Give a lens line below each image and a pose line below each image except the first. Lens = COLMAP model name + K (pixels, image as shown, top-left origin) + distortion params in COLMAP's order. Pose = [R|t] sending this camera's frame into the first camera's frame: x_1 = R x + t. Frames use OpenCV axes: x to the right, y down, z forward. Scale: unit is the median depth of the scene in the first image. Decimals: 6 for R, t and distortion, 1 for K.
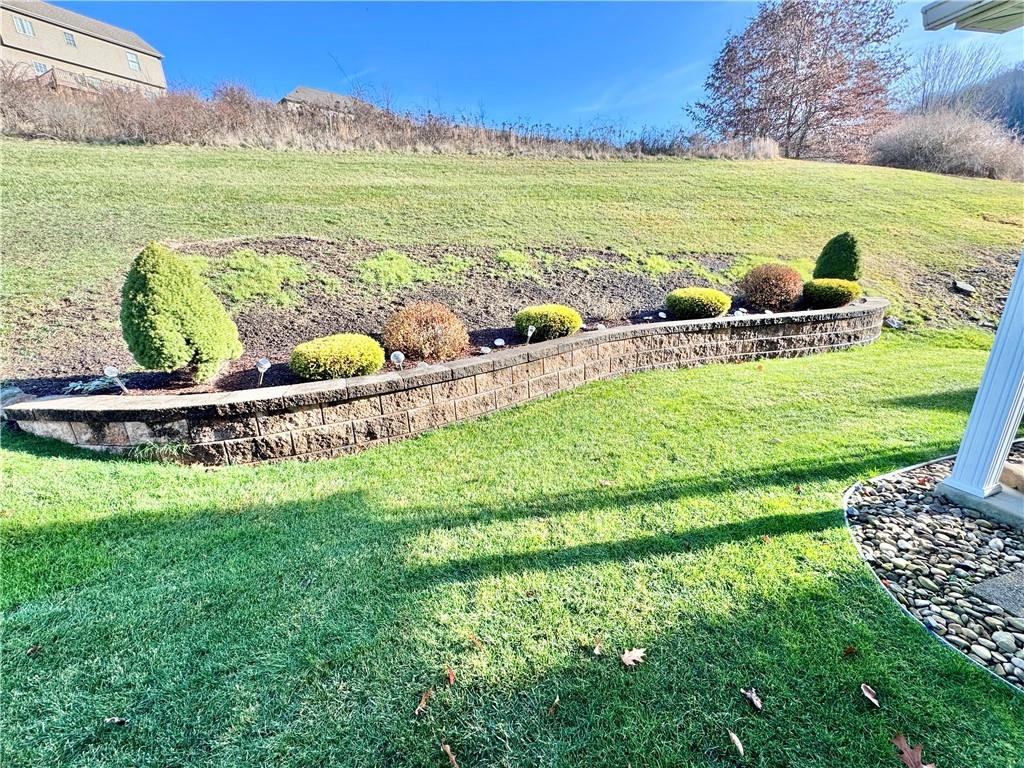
lens RADIAL K [[408.4, 0, 513.0], [0, 408.4, 382.8], [0, 0, 1]] dist [-0.003184, -0.000445]
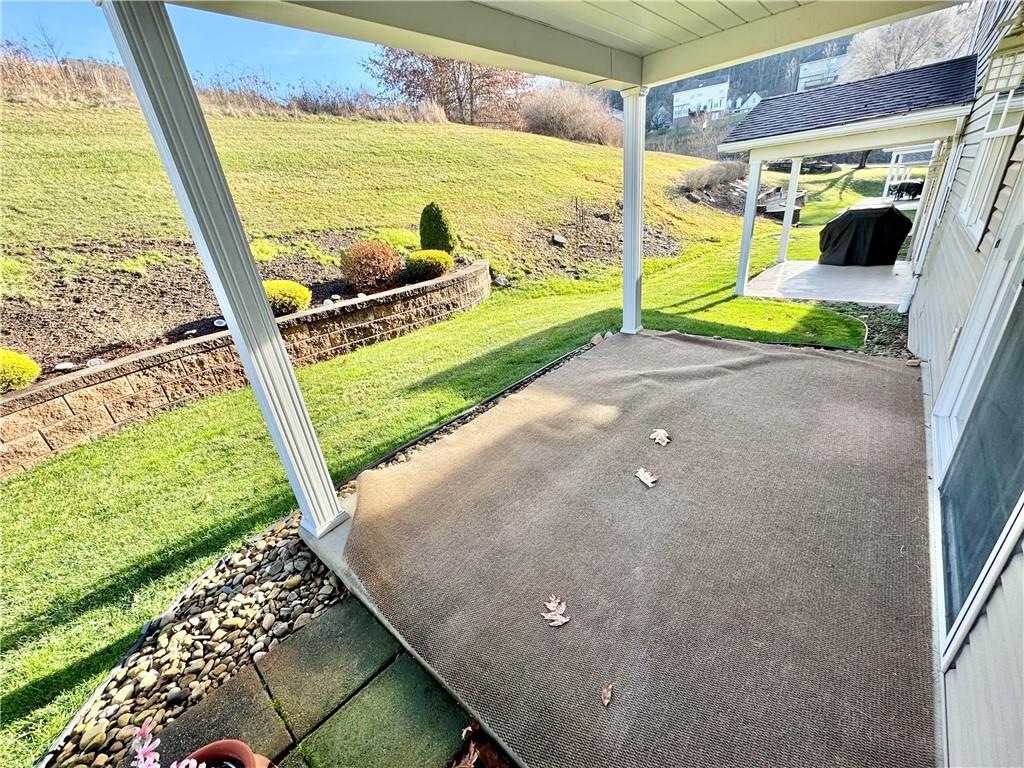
lens RADIAL K [[408.4, 0, 512.1], [0, 408.4, 384.1], [0, 0, 1]] dist [-0.003184, -0.000445]
pose [[0.837507, -0.267505, 0.476470, 0.417614], [0.230331, 0.963547, 0.136104, -0.023753], [-0.495510, -0.004242, 0.868592, 0.005446]]
